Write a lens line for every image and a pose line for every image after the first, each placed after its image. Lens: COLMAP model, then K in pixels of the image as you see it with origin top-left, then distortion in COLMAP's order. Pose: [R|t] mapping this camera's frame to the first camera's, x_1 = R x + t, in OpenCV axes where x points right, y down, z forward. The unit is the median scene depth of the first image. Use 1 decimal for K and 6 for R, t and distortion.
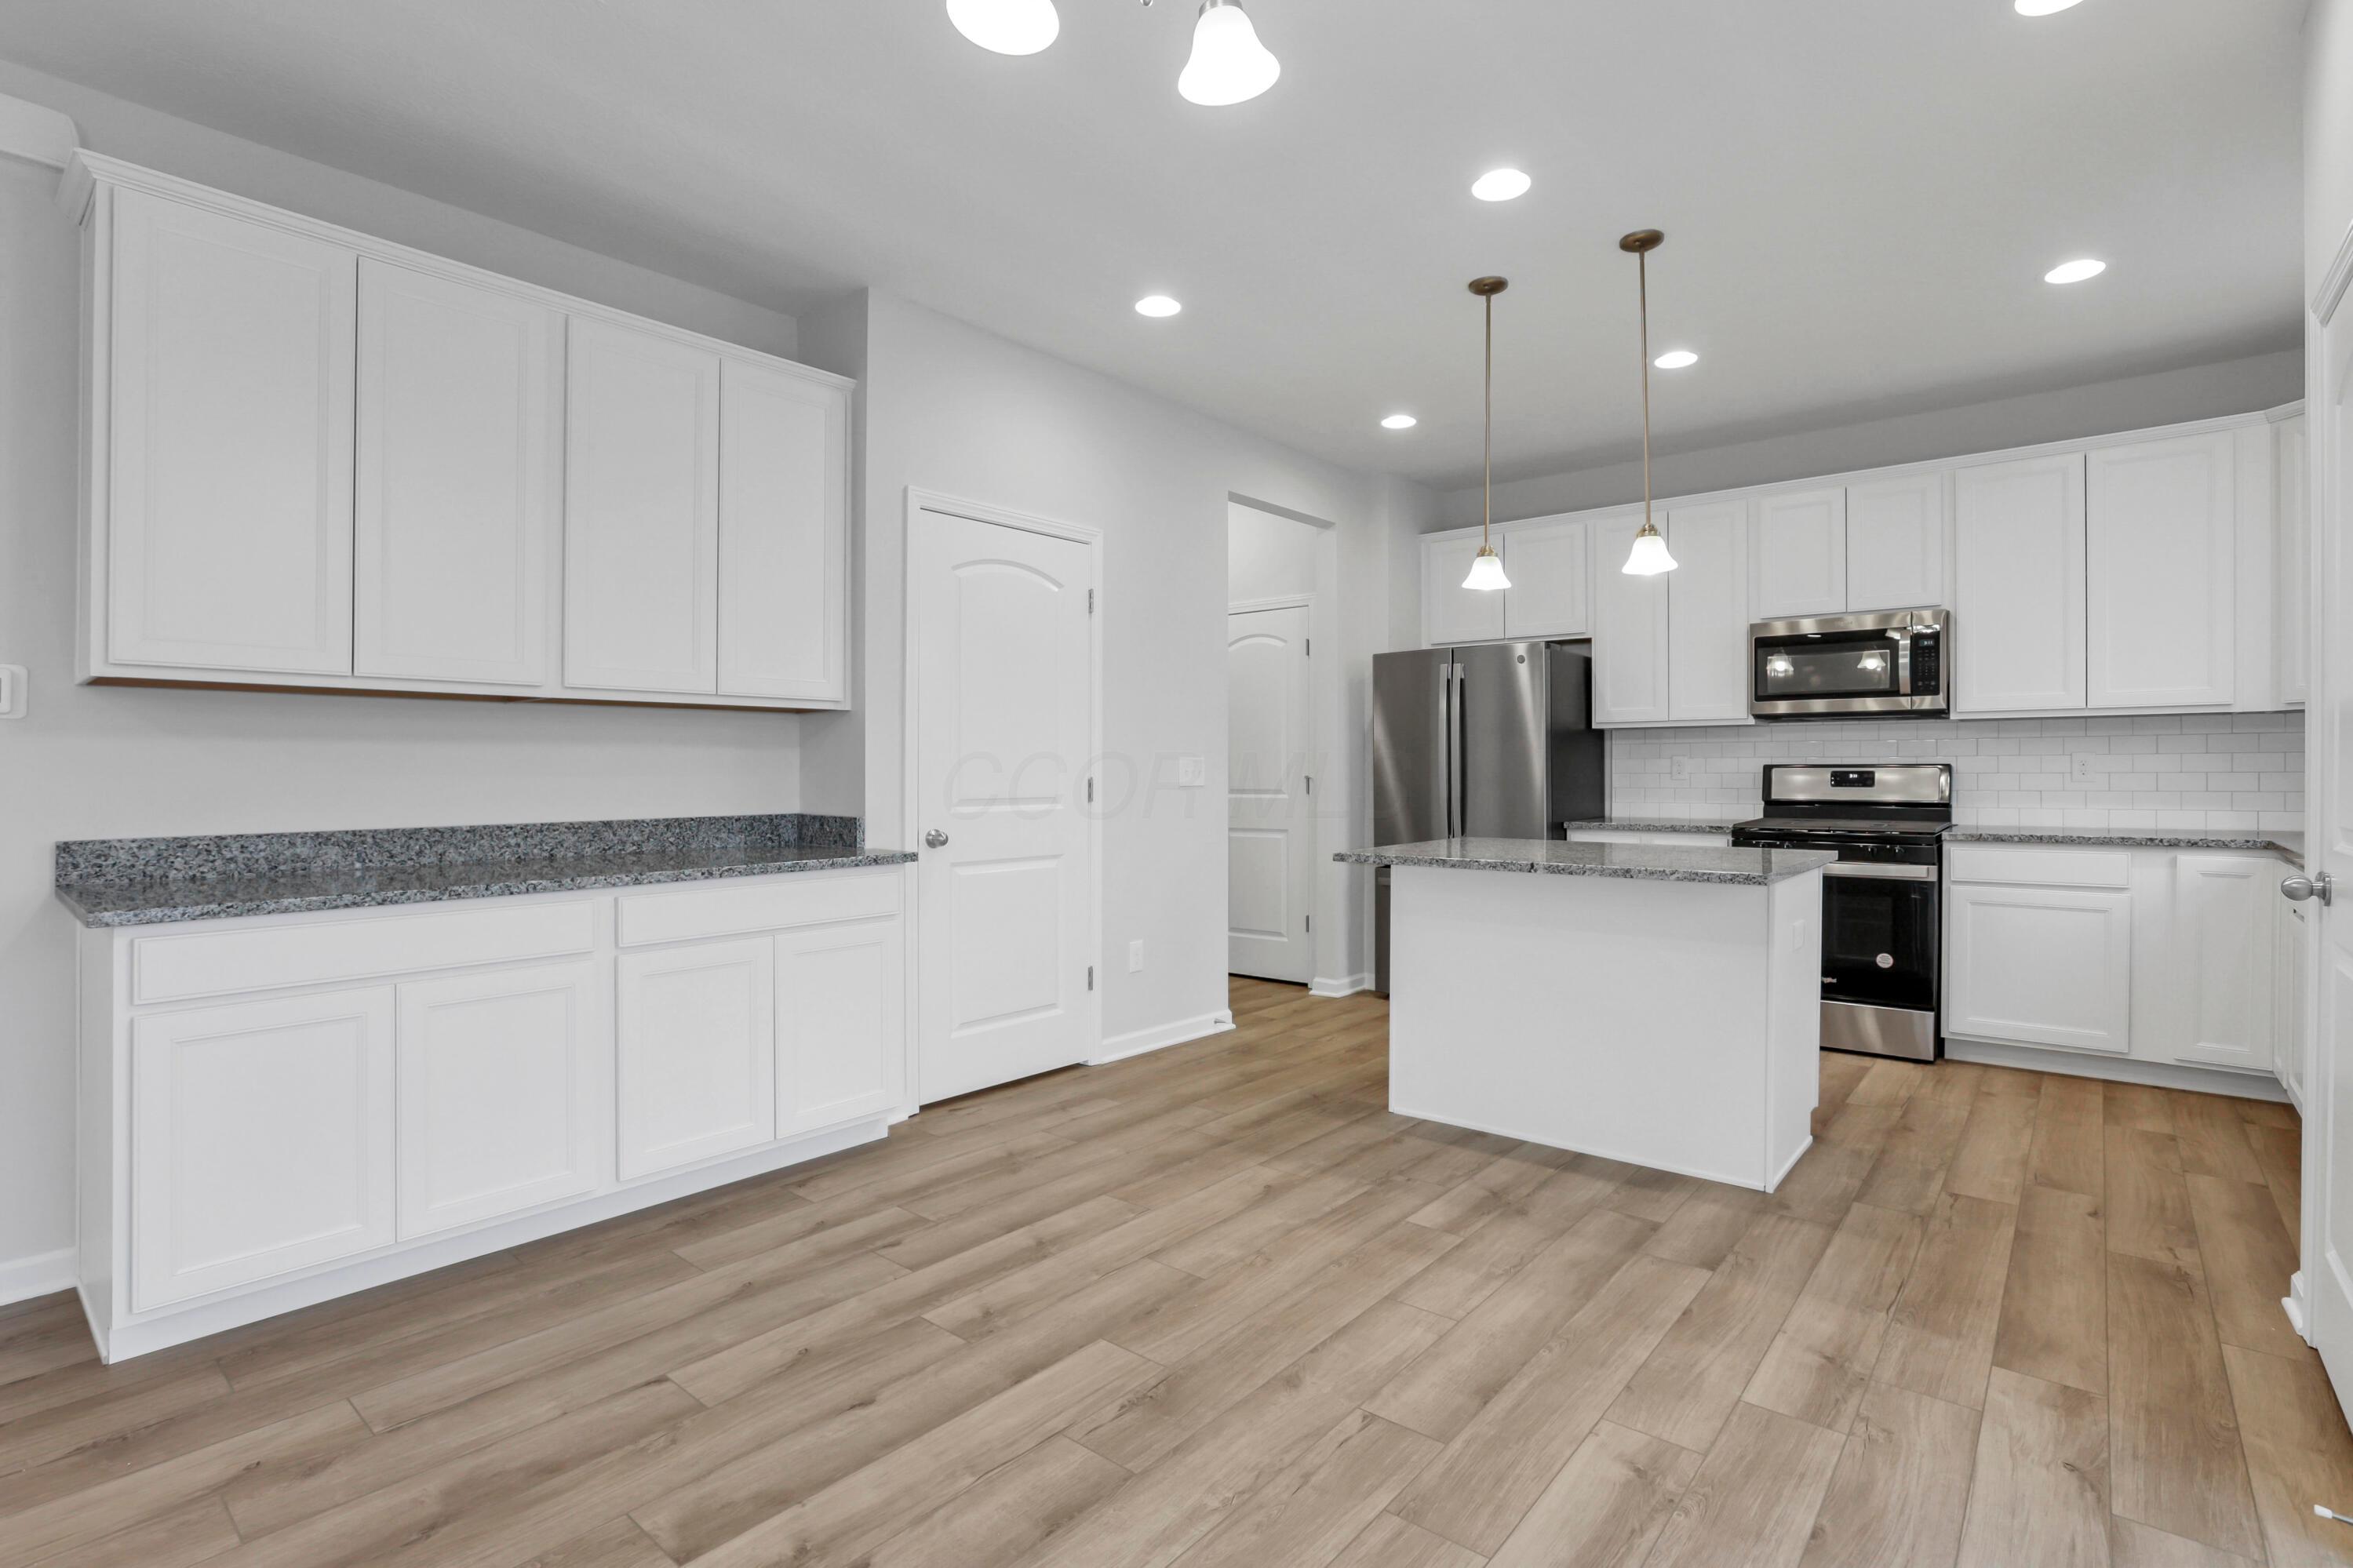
lens RADIAL K [[1054.1, 0, 1224.5], [0, 1054.1, 792.6], [0, 0, 1]] dist [-0.038178, 0.006949]
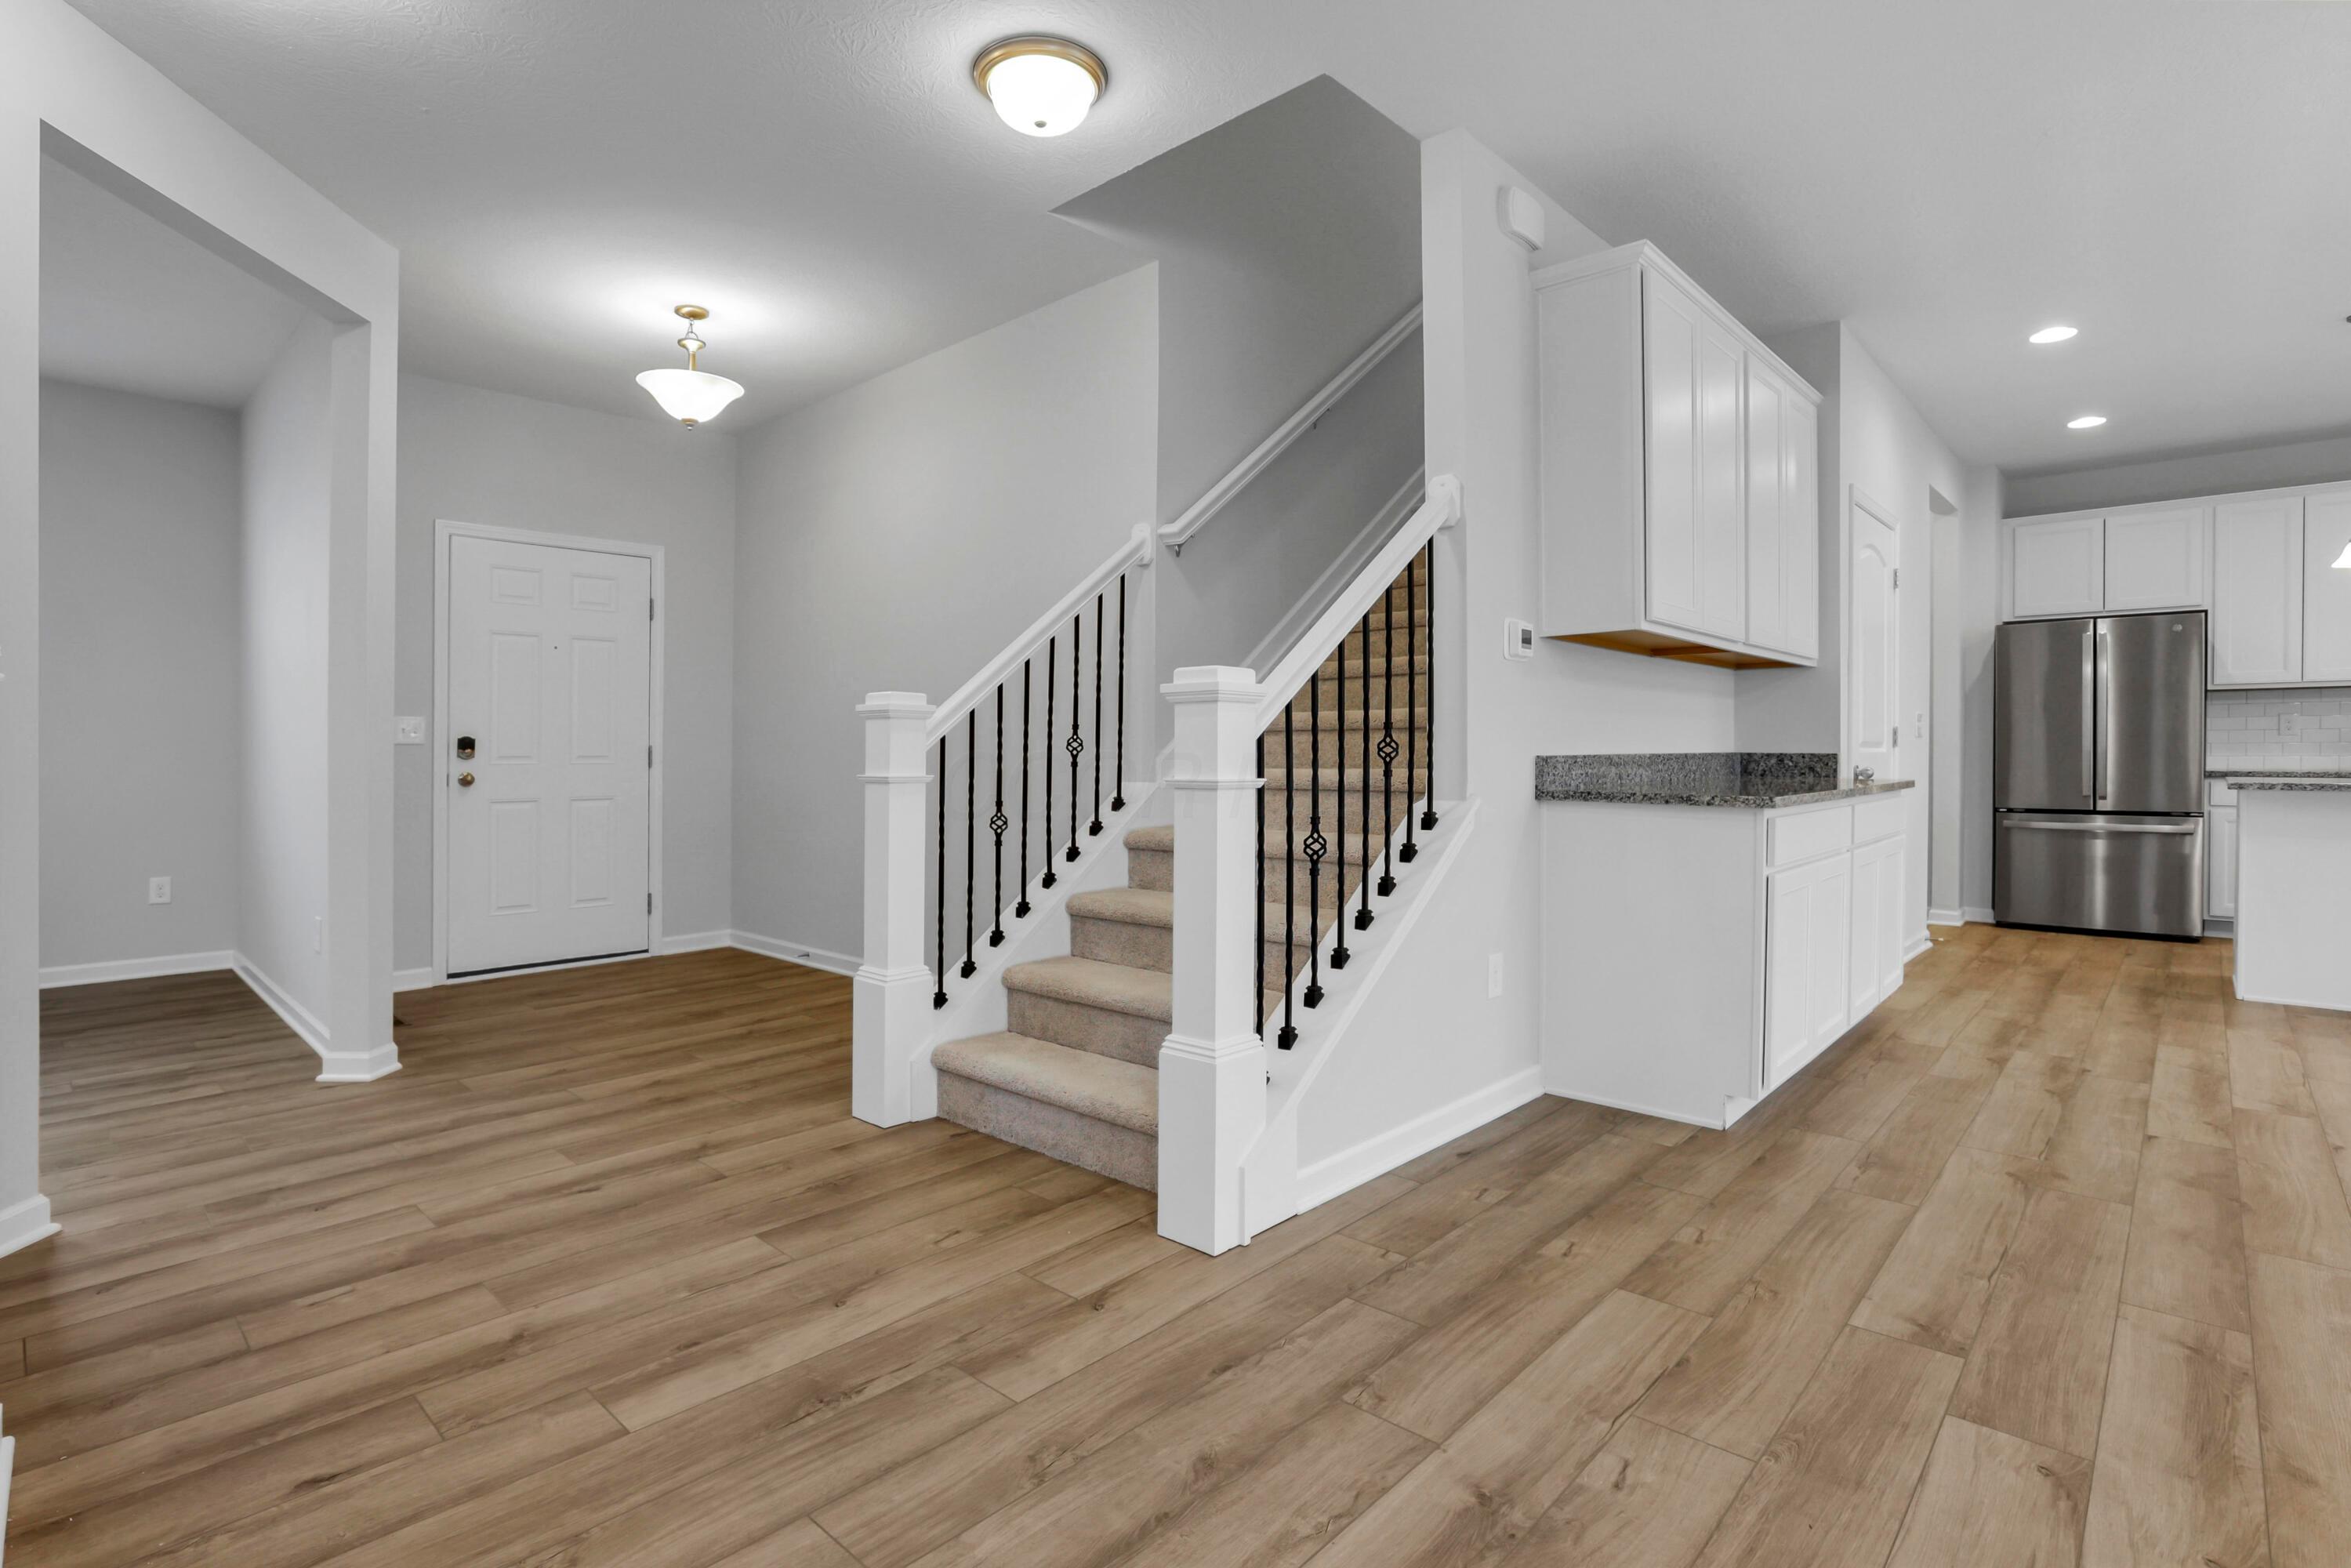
lens RADIAL K [[1109.4, 0, 1190.3], [0, 1109.4, 740.9], [0, 0, 1]] dist [-0.034773, 0.008994]
pose [[0.999176, 0.002343, -0.040509, -1.051261], [-0.003715, 0.999420, -0.033842, 0.055243], [0.040406, 0.033965, 0.998606, -0.307135]]
